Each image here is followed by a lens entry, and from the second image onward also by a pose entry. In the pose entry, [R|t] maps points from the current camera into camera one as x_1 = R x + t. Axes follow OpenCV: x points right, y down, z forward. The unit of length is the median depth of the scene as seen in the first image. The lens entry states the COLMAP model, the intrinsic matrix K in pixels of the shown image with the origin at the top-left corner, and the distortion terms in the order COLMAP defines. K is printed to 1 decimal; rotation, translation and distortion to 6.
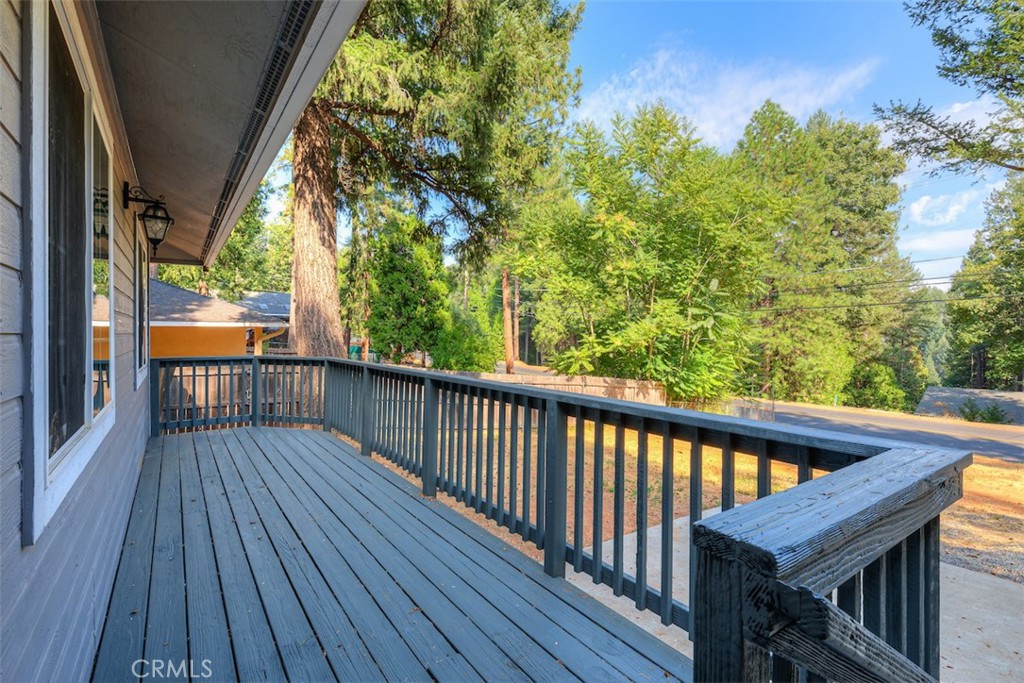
lens RADIAL K [[483.7, 0, 512.0], [0, 483.7, 341.5], [0, 0, 1]] dist [-0.000590, -0.000090]
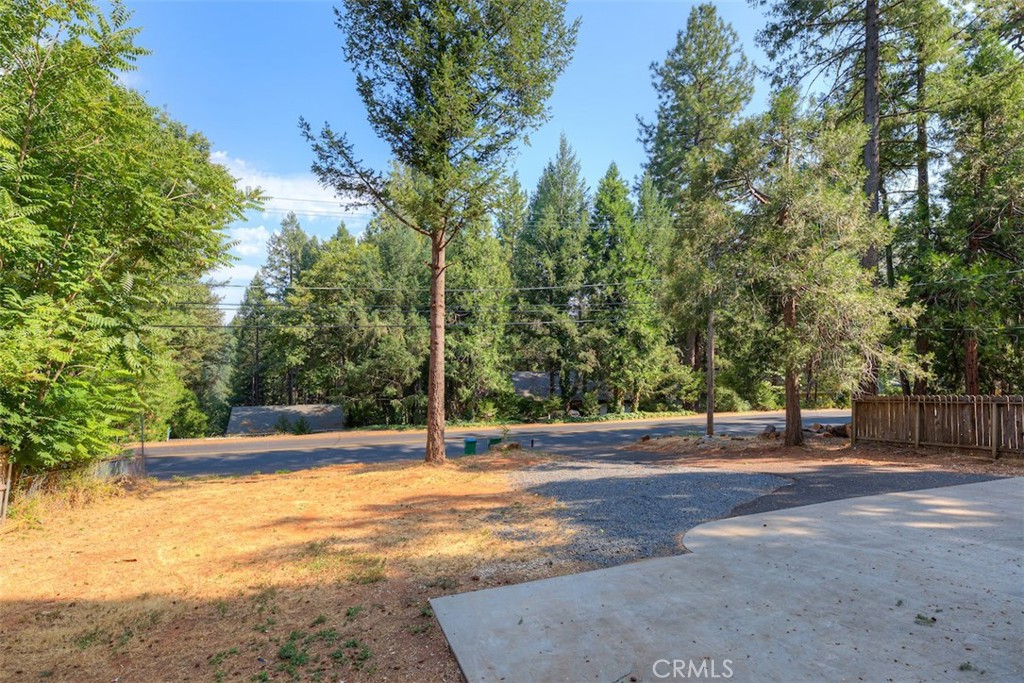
lens RADIAL K [[505.8, 0, 512.2], [0, 505.8, 356.2], [0, 0, 1]] dist [0.000062, -0.000043]
pose [[0.253287, -0.000899, 0.967391, -0.101639], [0.017200, 0.999846, -0.003574, -0.006371], [-0.967238, 0.017544, 0.253263, 0.309892]]
